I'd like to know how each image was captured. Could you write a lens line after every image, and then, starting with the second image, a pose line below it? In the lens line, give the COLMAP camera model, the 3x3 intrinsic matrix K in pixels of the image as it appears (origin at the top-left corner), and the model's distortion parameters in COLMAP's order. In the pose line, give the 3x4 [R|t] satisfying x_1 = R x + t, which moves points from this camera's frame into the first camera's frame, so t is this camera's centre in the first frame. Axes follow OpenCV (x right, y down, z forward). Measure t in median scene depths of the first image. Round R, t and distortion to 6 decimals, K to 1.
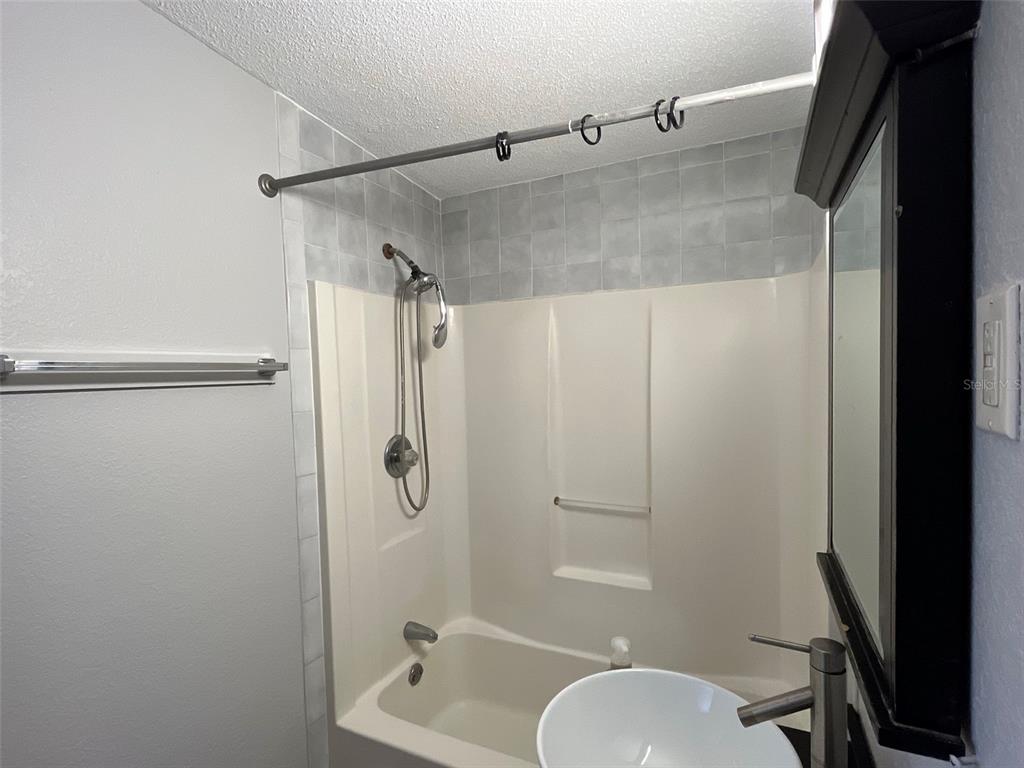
lens RADIAL K [[520.9, 0, 512.0], [0, 520.9, 384.0], [0, 0, 1]] dist [0.002622, -0.000511]
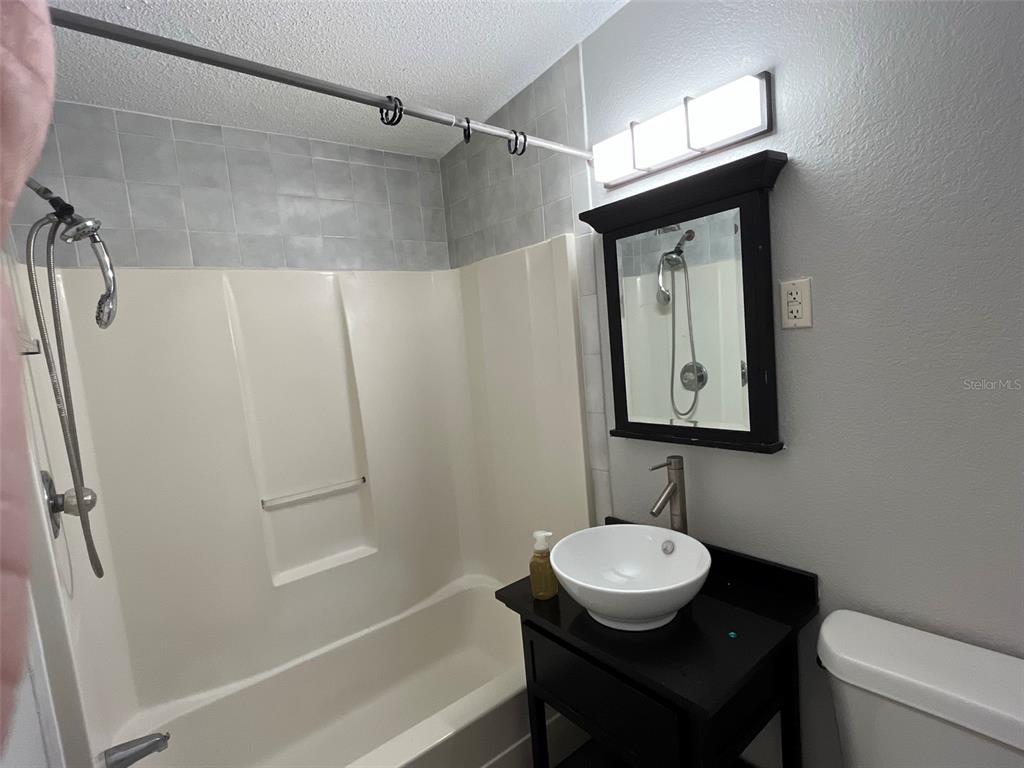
lens RADIAL K [[520.9, 0, 512.0], [0, 520.9, 384.0], [0, 0, 1]] dist [0.002622, -0.000511]
pose [[0.443112, -0.095078, 0.891410, -0.504916], [0.101314, 0.993301, 0.055583, 0.017635], [-0.890723, 0.065683, 0.449776, 0.226769]]
